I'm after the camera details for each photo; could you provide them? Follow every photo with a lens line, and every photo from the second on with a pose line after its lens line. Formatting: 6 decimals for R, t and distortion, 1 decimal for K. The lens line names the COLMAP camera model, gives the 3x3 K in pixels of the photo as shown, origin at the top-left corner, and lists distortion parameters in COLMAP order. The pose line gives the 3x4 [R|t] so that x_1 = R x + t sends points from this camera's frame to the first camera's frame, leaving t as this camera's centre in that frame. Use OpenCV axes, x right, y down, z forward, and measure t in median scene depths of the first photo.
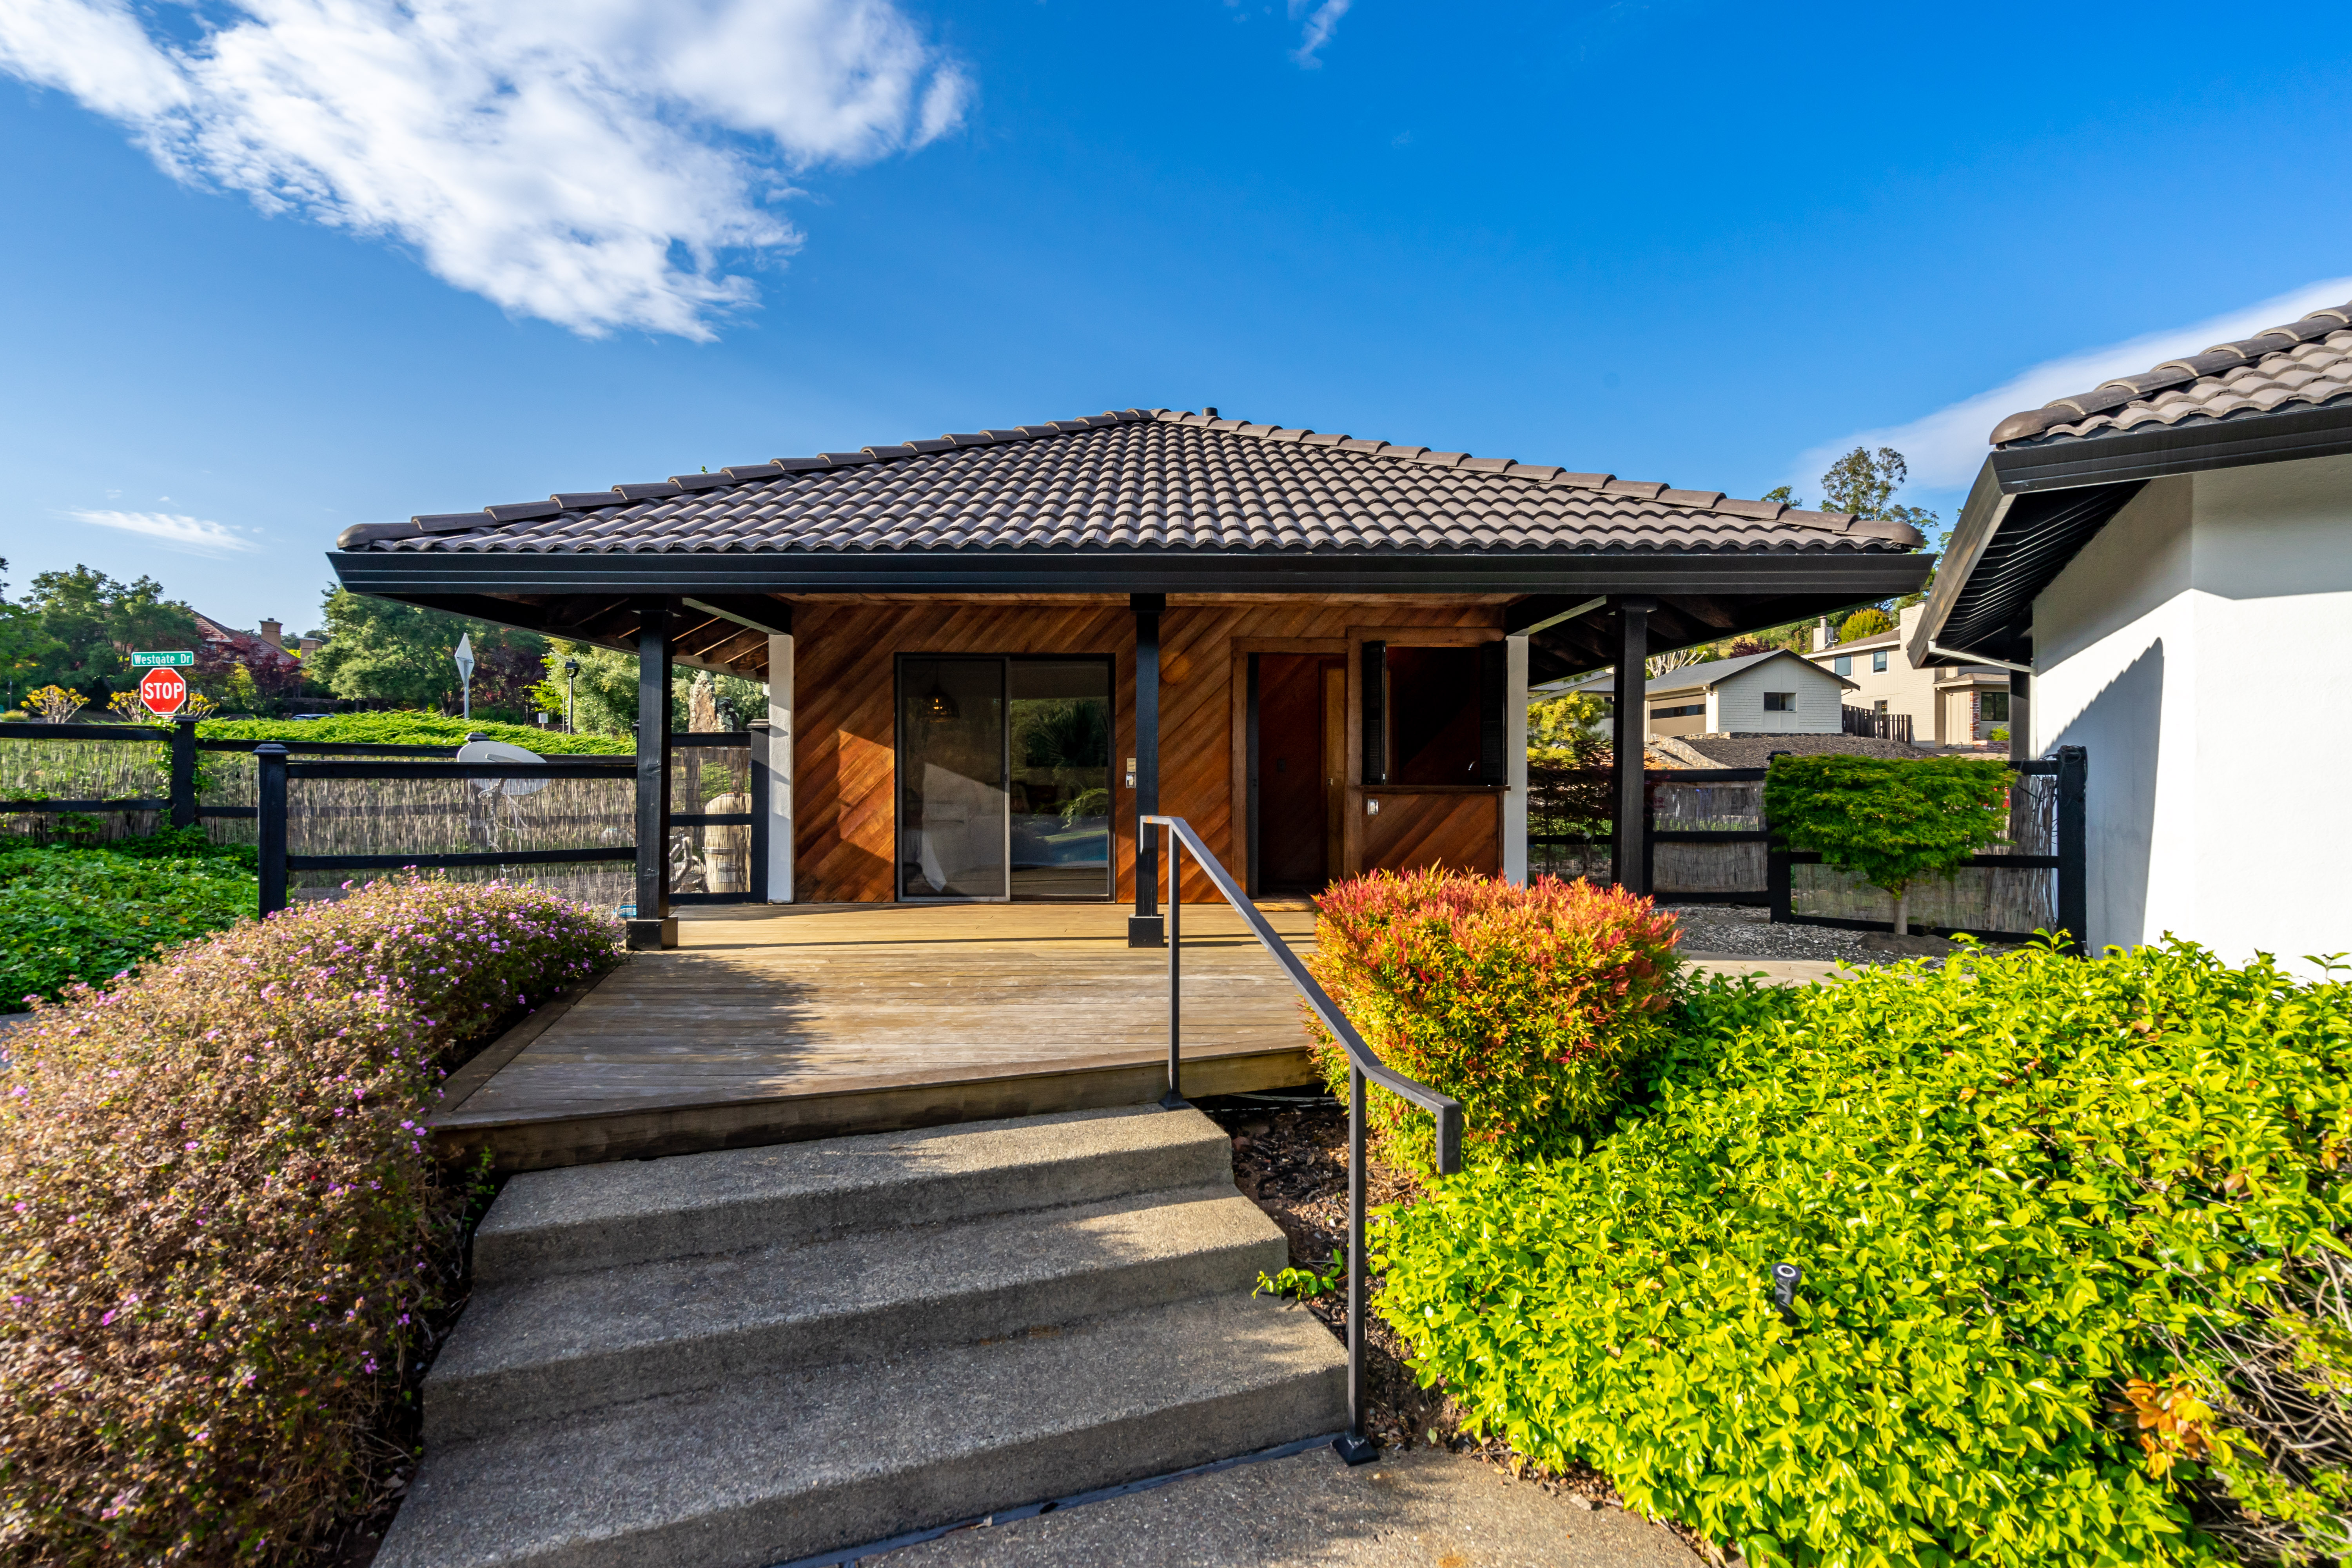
lens RADIAL K [[1058.3, 0, 1188.8], [0, 1058.3, 783.6], [0, 0, 1]] dist [0.001356, 0.000302]
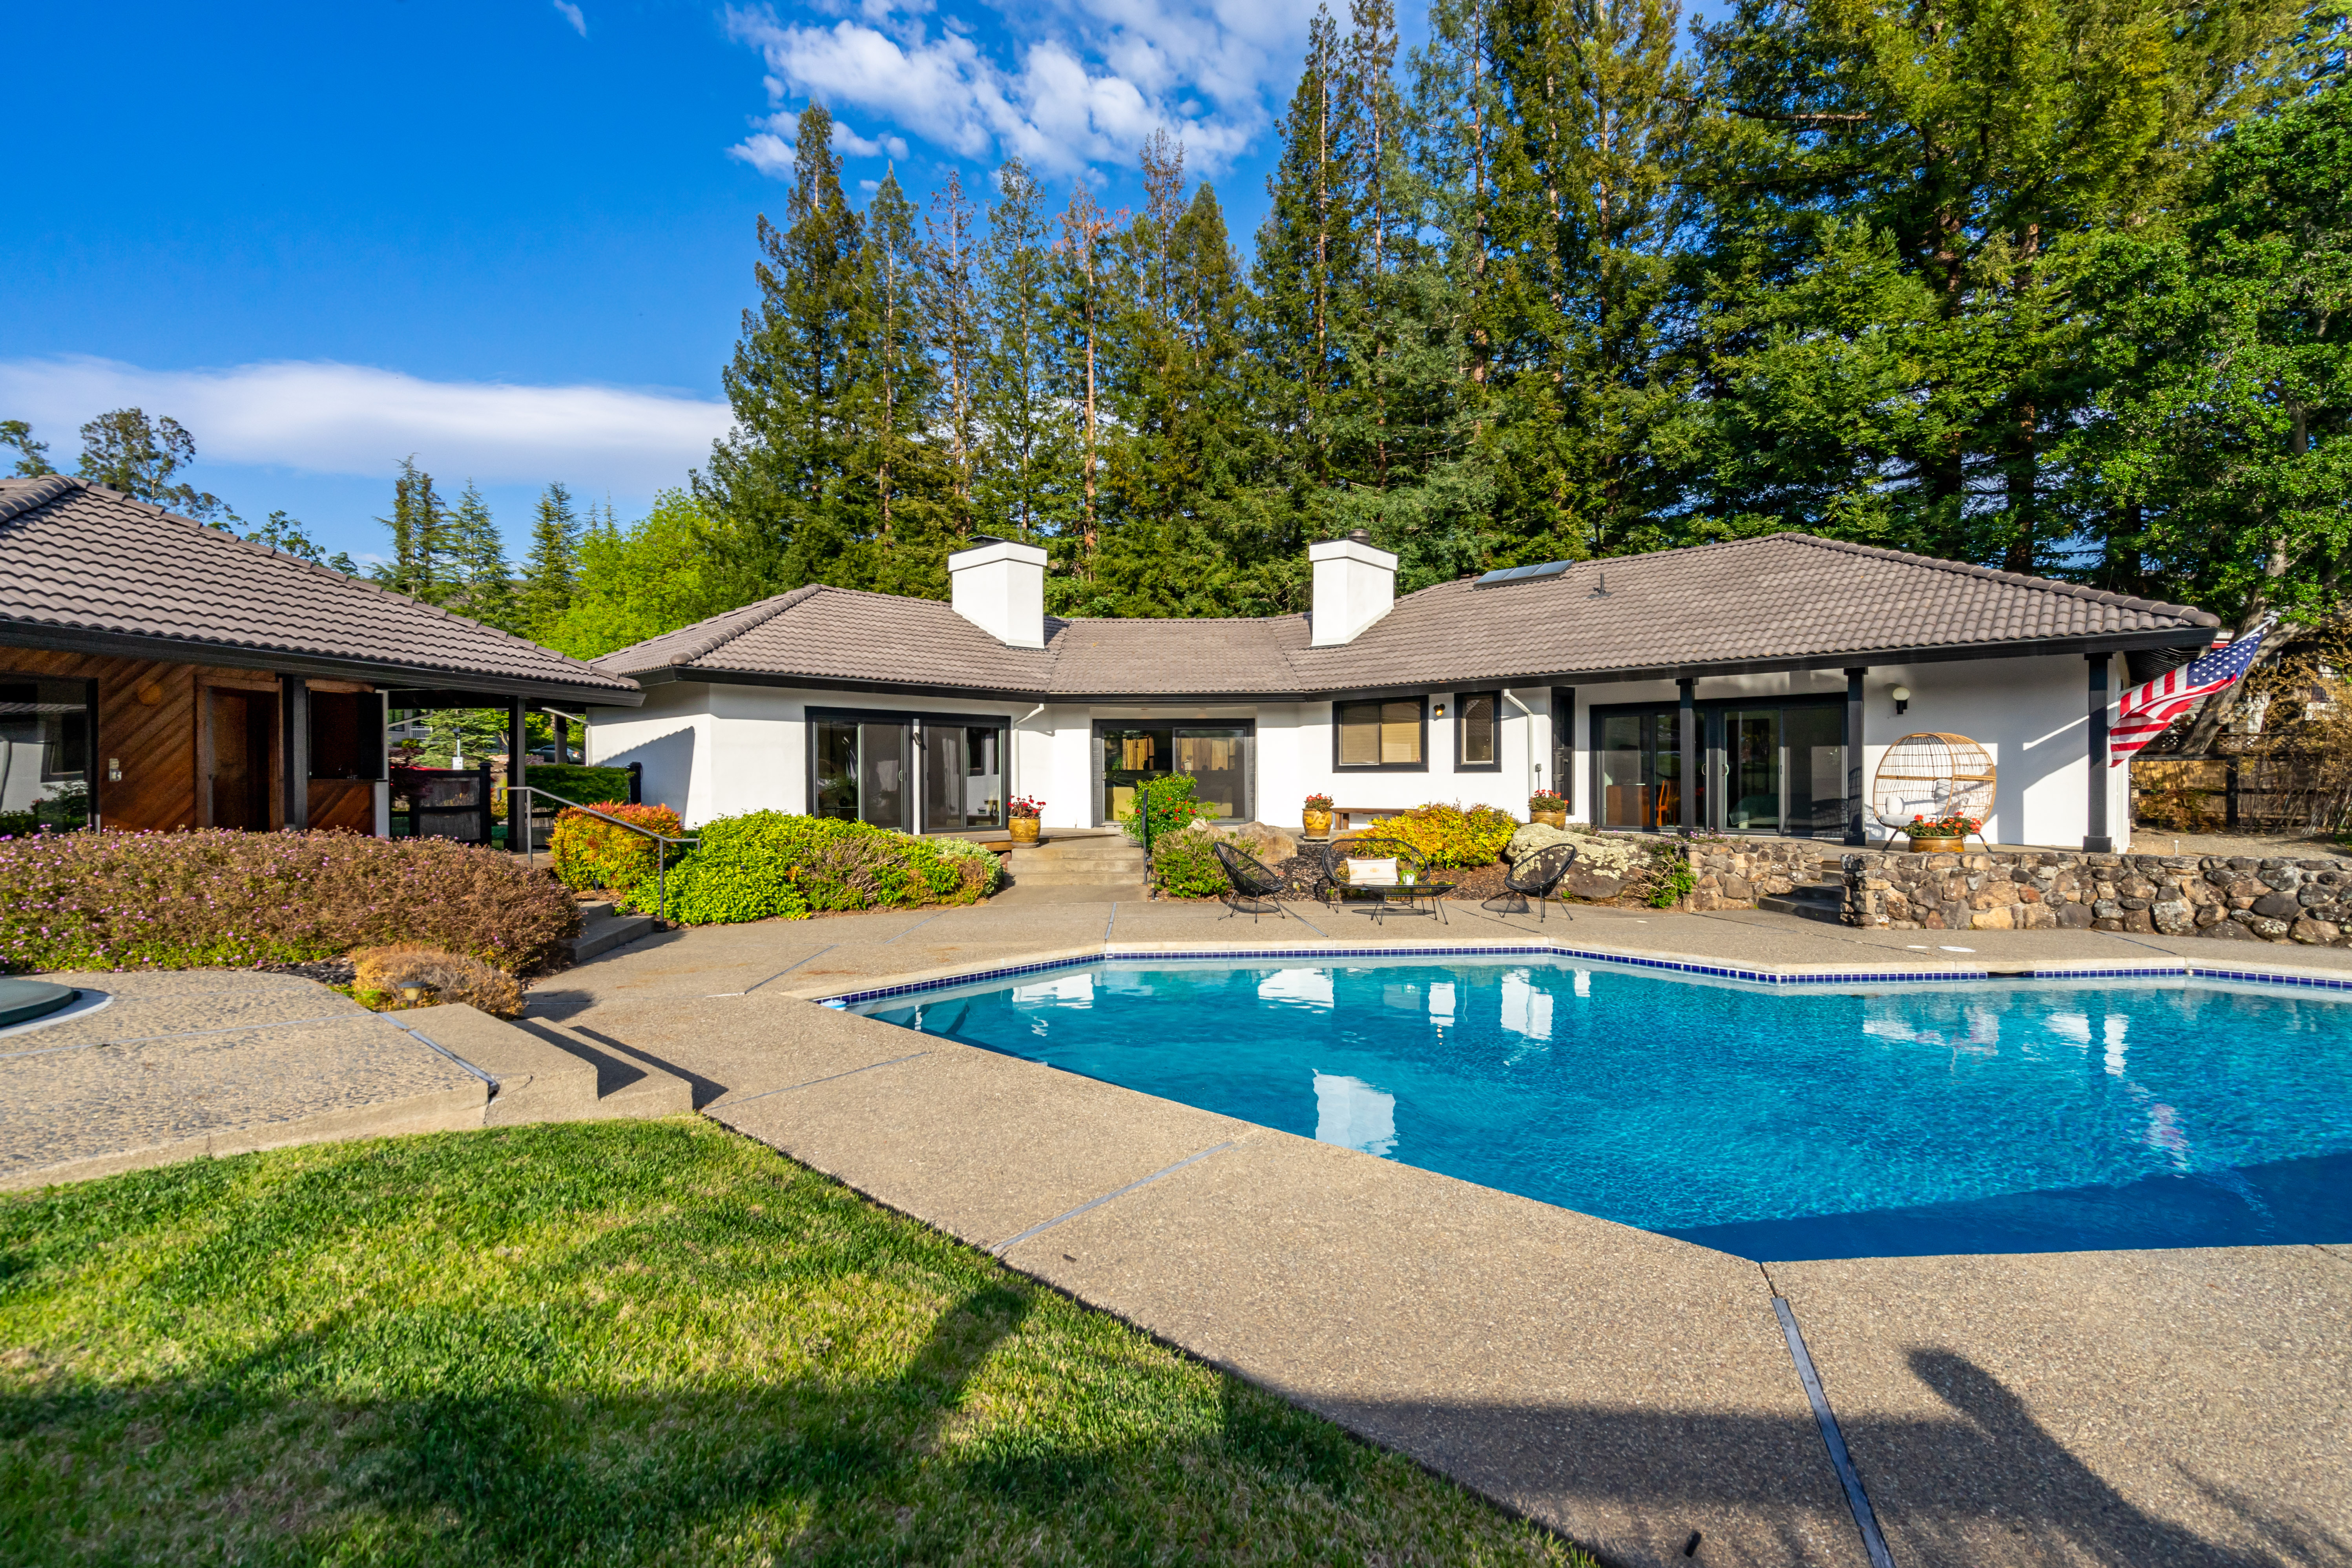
lens RADIAL K [[1058.3, 0, 1188.8], [0, 1058.3, 783.6], [0, 0, 1]] dist [0.001356, 0.000302]
pose [[0.195760, -0.004229, 0.980643, -1.035819], [0.007323, 0.999969, 0.002850, 0.012609], [-0.980624, 0.006623, 0.195785, -0.545110]]
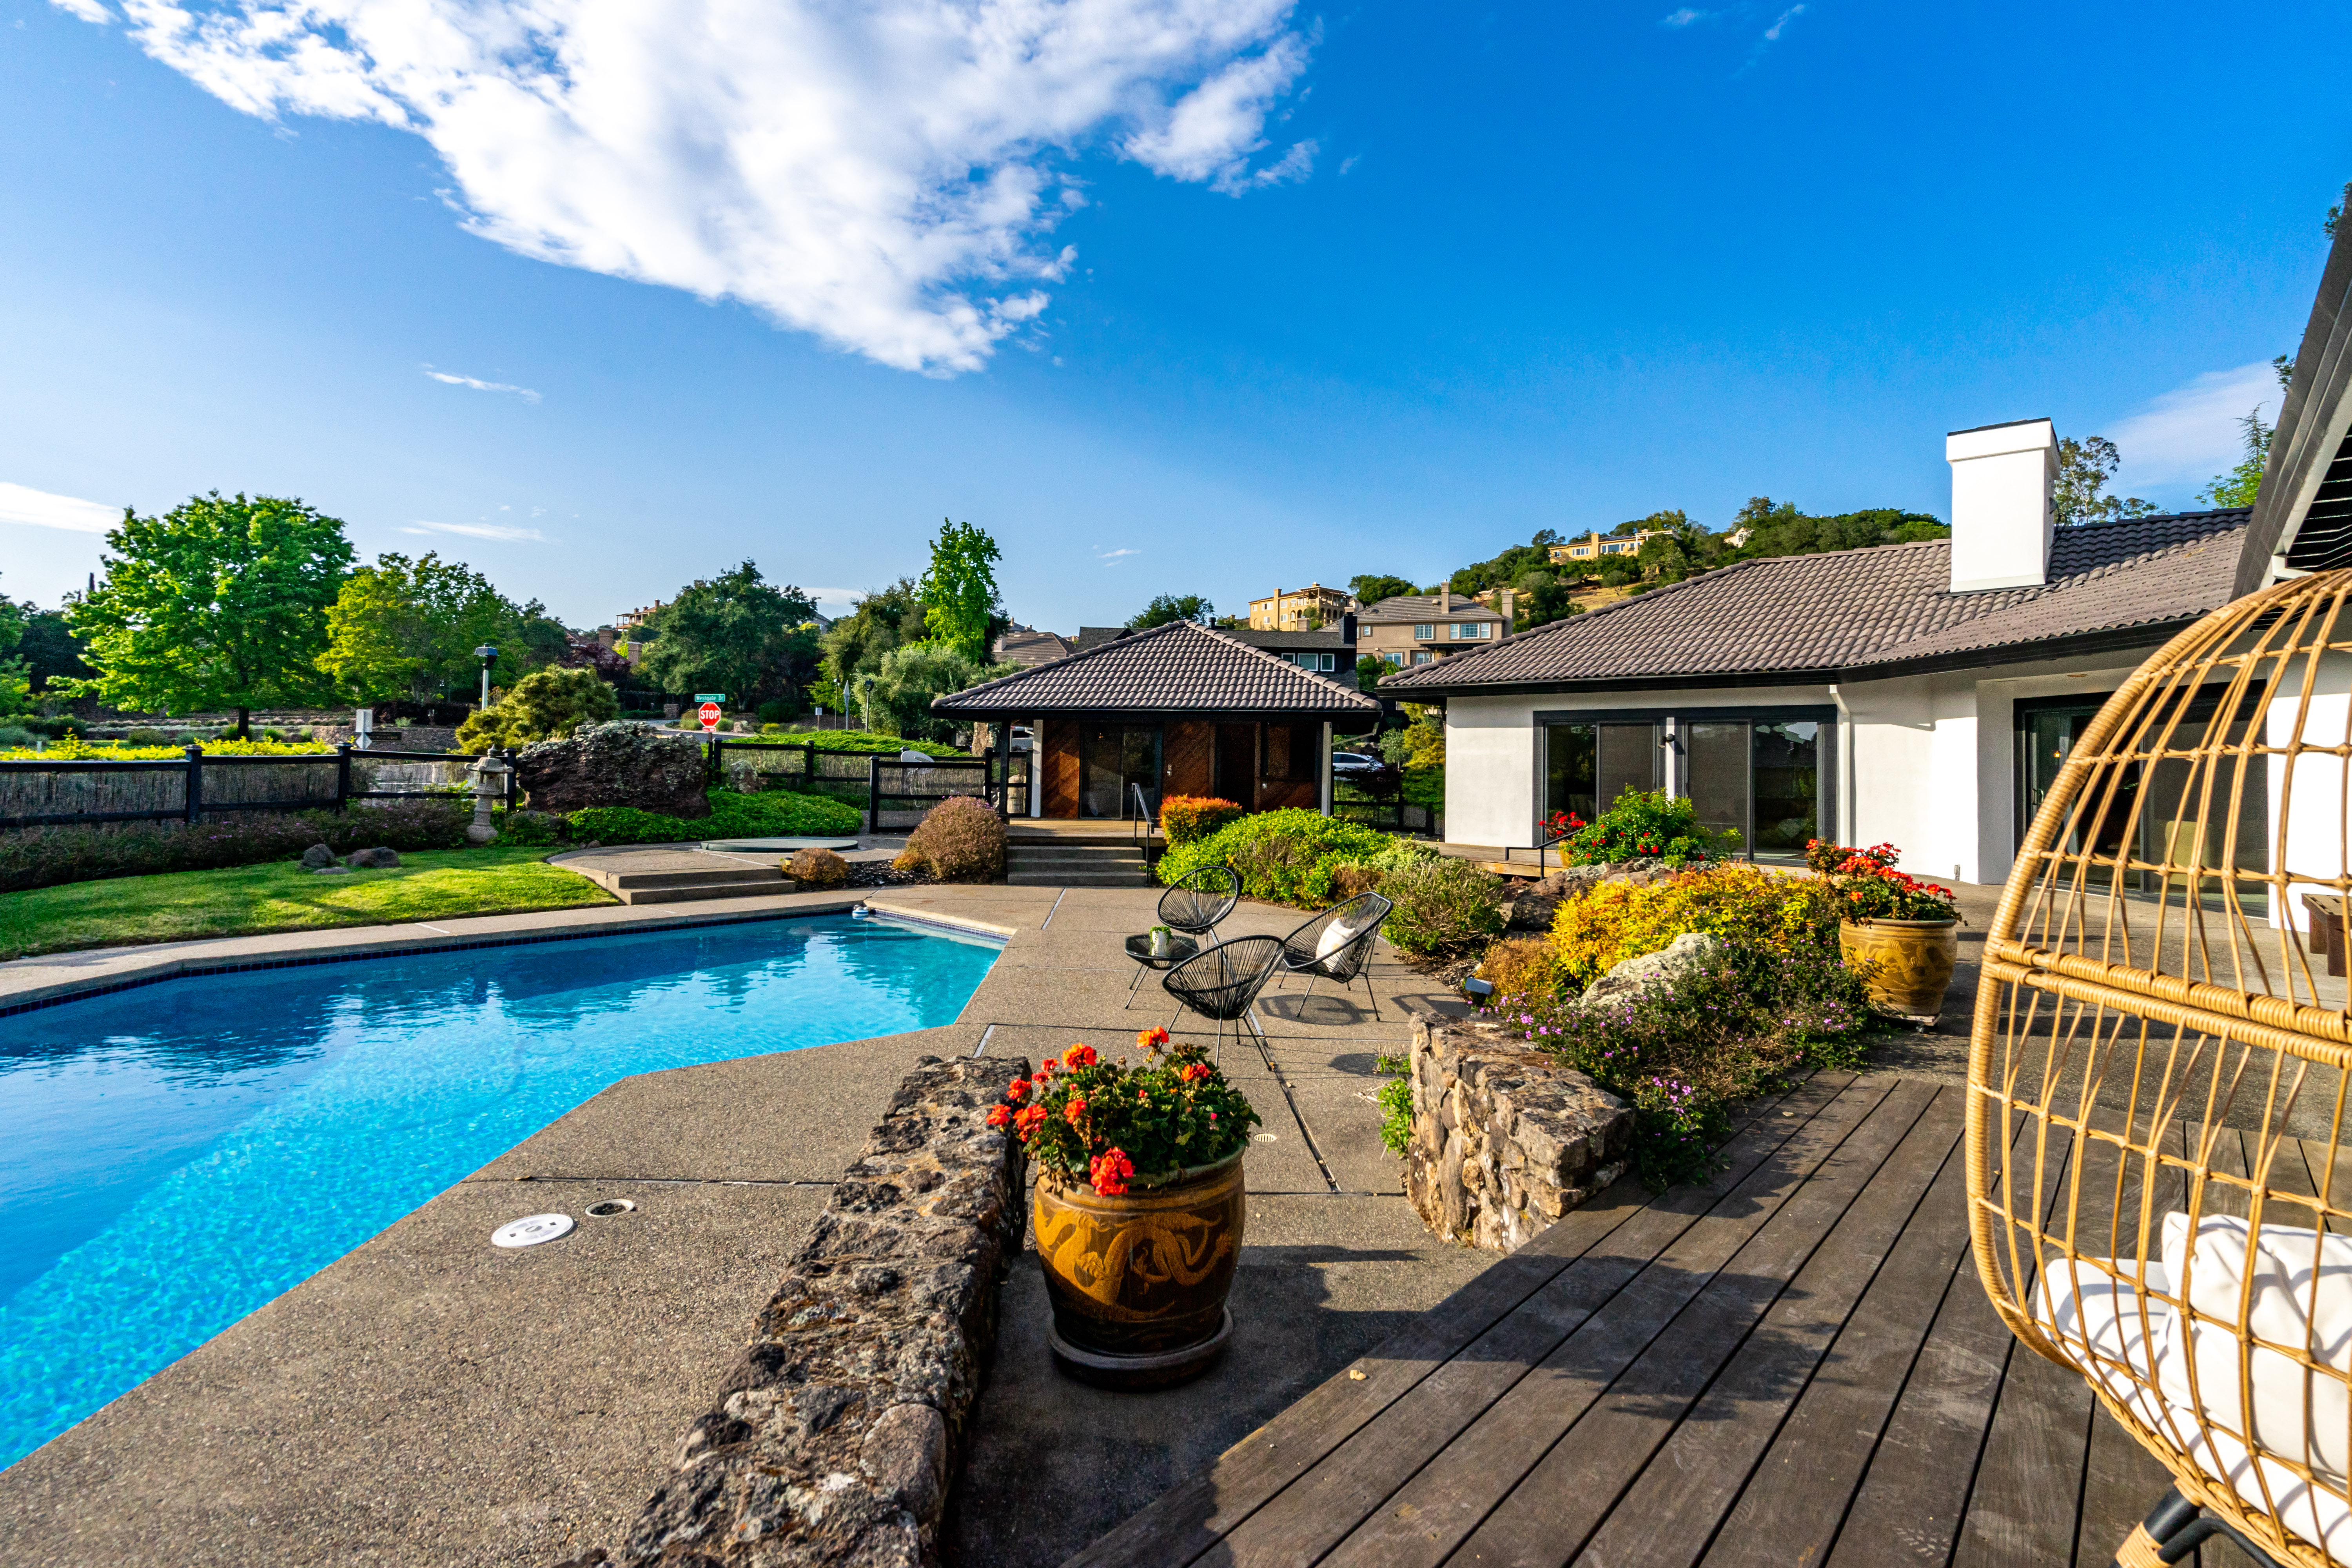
lens RADIAL K [[1058.3, 0, 1188.8], [0, 1058.3, 783.6], [0, 0, 1]] dist [0.001356, 0.000302]
pose [[0.984254, 0.021152, -0.175490, 0.424527], [-0.019057, 0.999726, 0.013615, -0.012855], [0.175730, -0.010056, 0.984387, -1.450991]]
